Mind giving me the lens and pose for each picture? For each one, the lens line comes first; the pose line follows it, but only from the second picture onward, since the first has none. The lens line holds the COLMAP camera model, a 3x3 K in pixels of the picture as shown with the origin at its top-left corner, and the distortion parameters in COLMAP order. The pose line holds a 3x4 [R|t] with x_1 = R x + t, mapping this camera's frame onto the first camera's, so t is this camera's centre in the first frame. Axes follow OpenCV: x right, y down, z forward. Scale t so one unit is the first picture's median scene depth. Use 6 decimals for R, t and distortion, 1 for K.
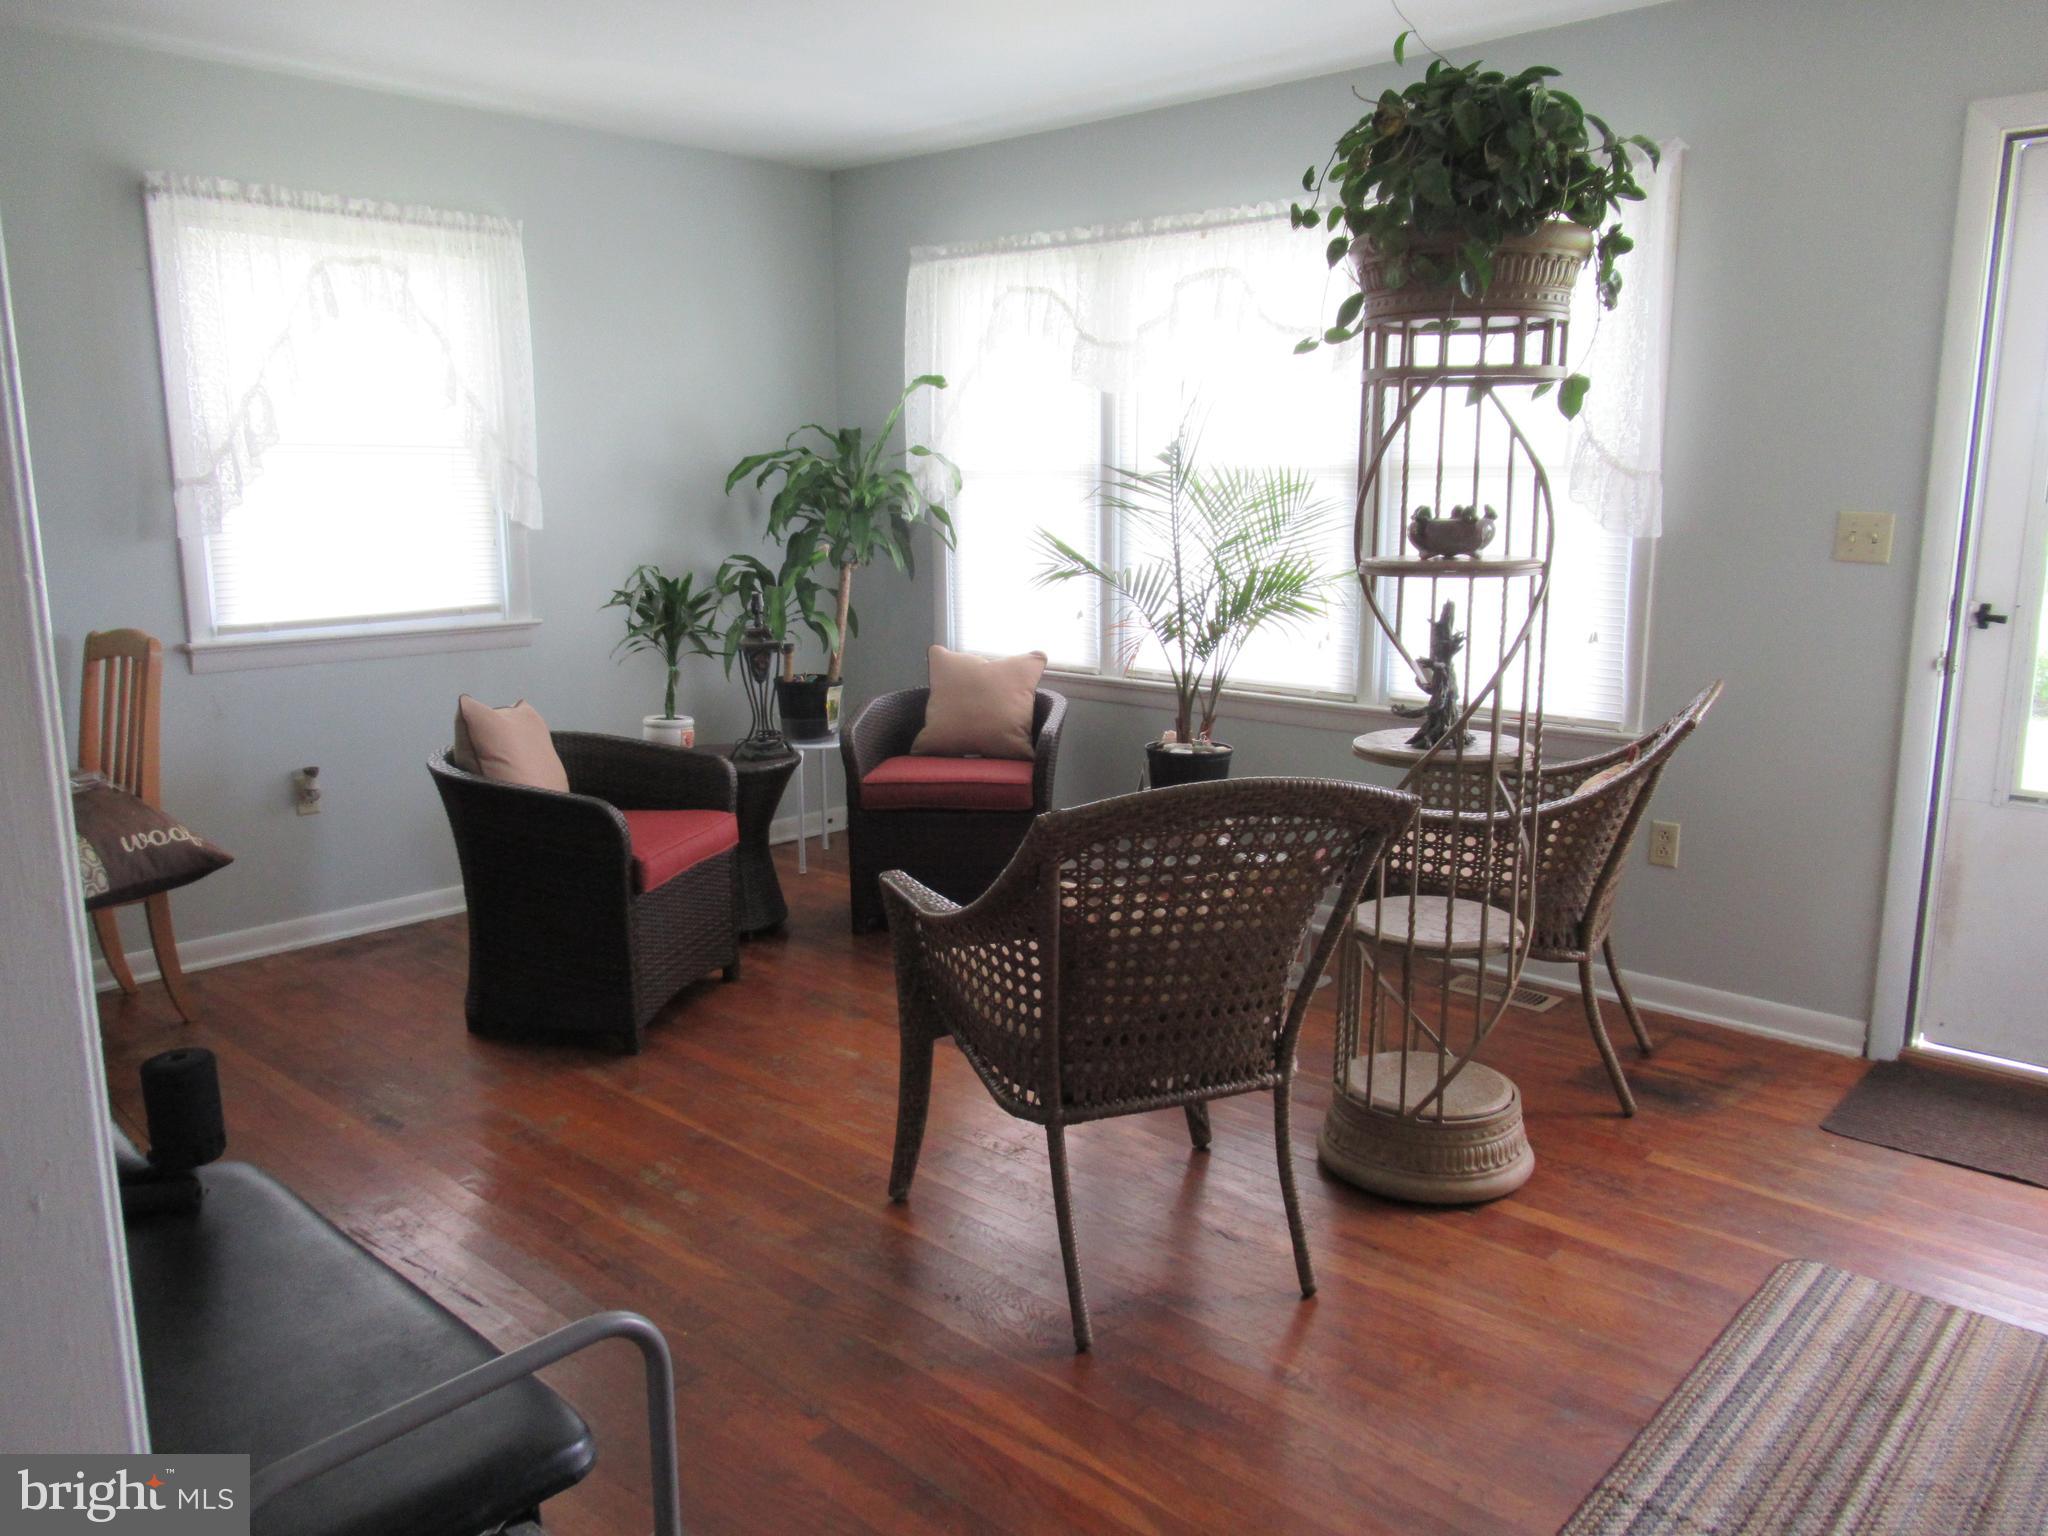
lens RADIAL K [[1534.9, 0, 1029.6], [0, 1534.9, 767.2], [0, 0, 1]] dist [-0.004536, -0.000169]
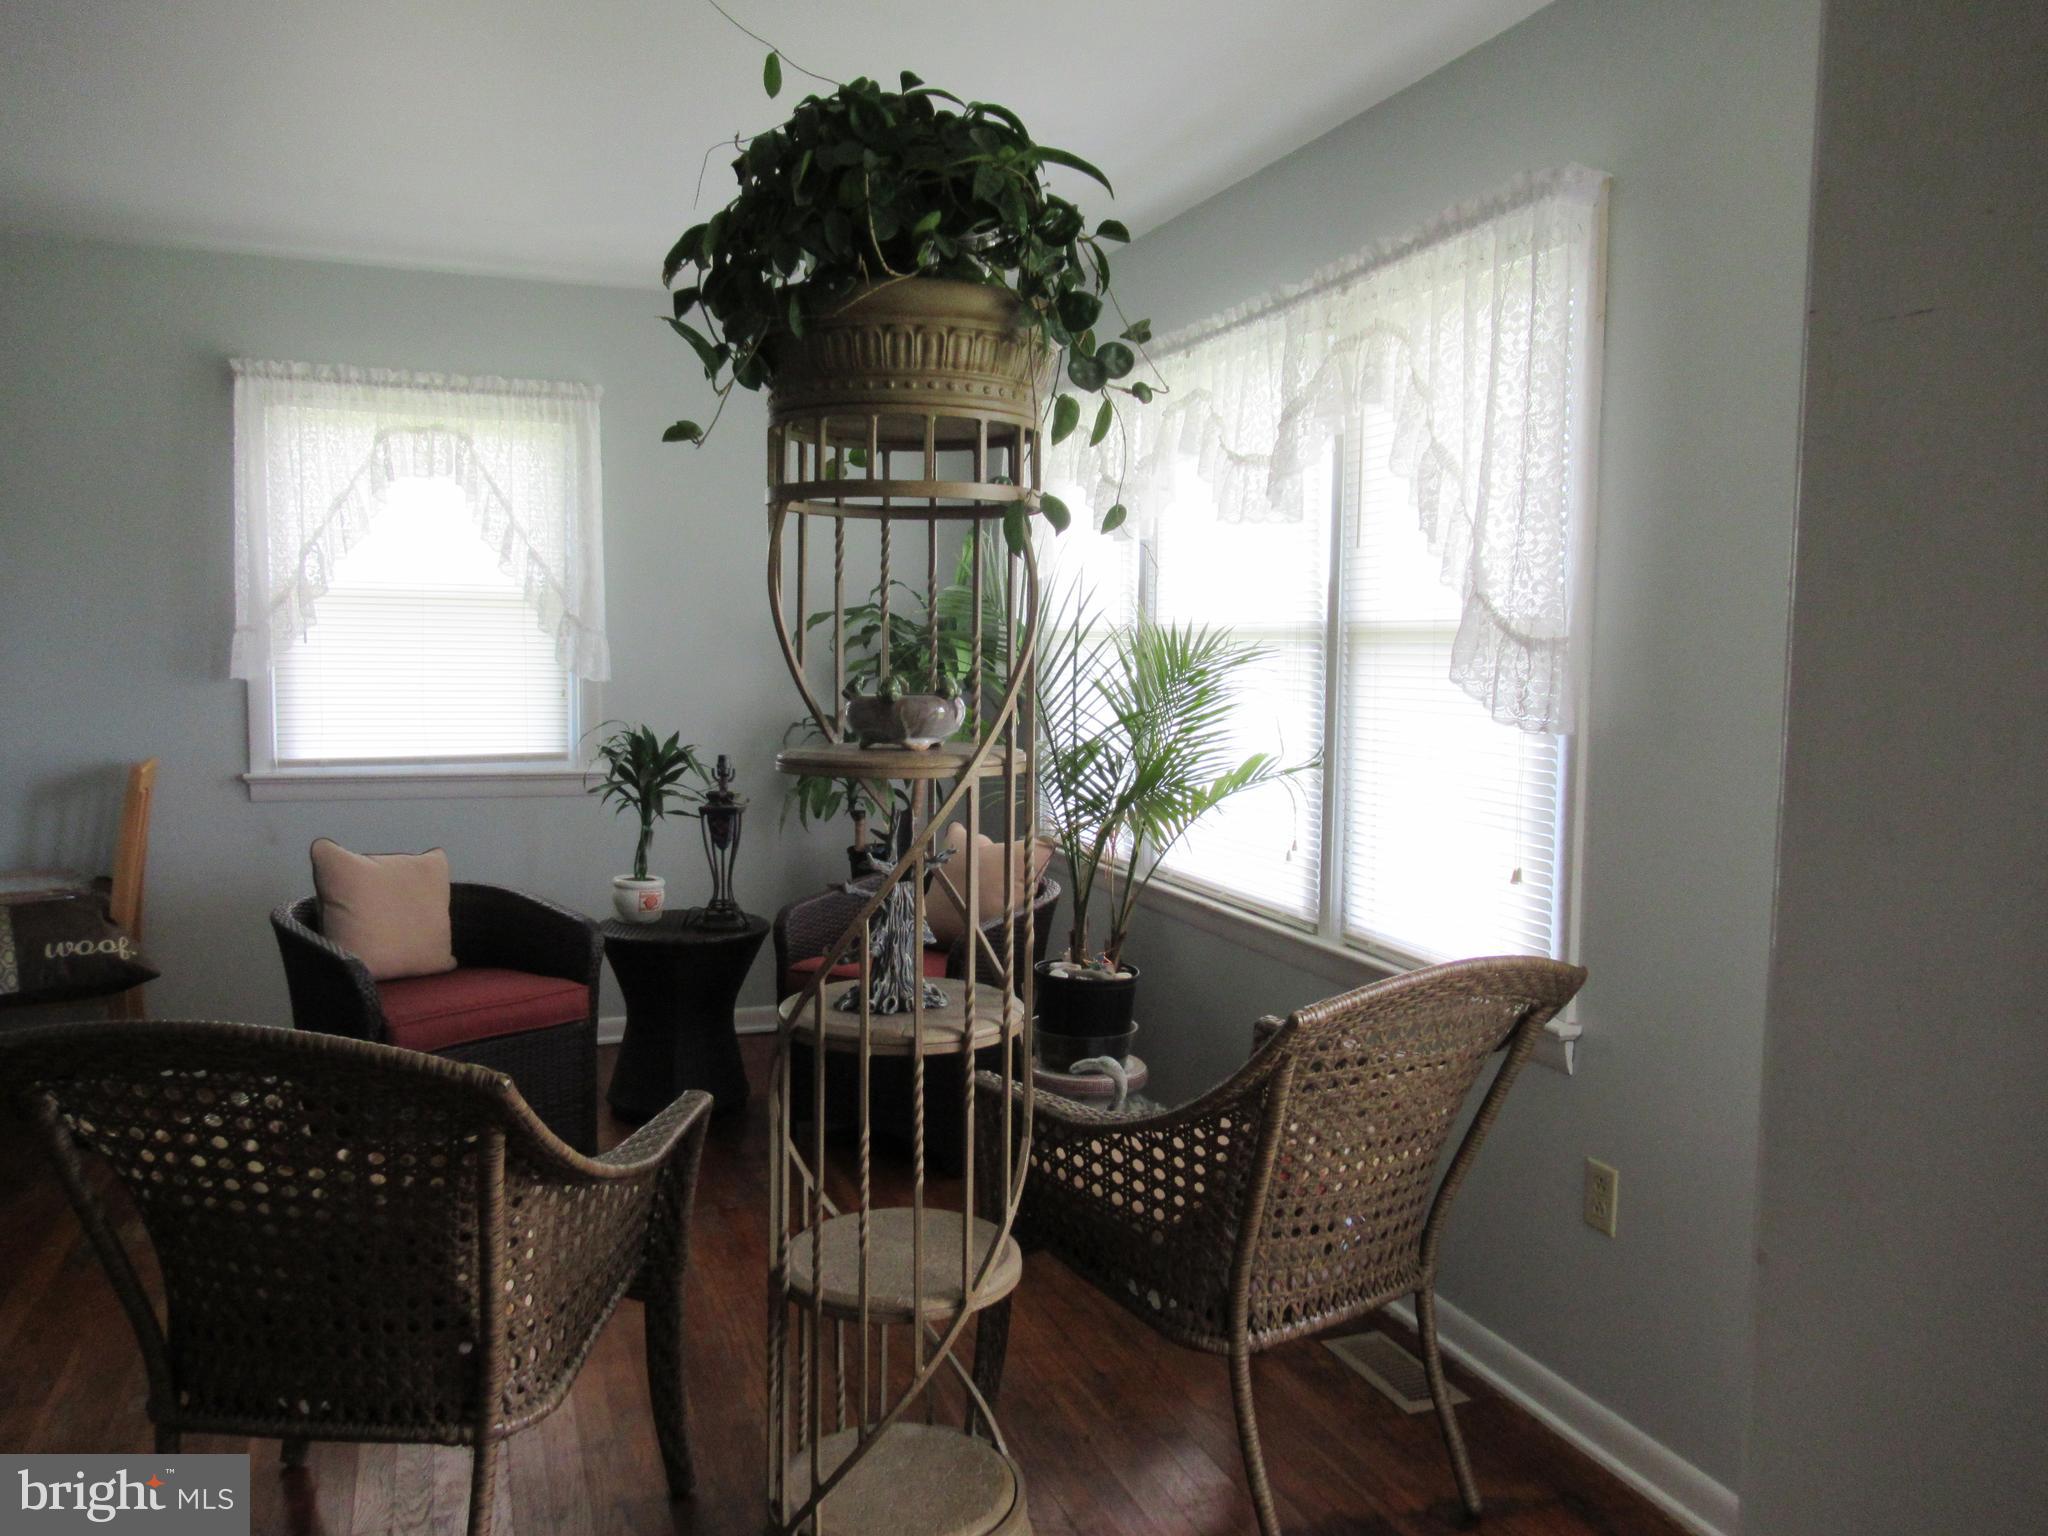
lens RADIAL K [[1534.9, 0, 1022.7], [0, 1534.9, 772.1], [0, 0, 1]] dist [-0.004536, -0.000169]
pose [[0.894076, 0.053941, -0.444655, 0.438120], [-0.099284, 0.991894, -0.079307, -0.049961], [0.436773, 0.115054, 0.892184, 0.259596]]
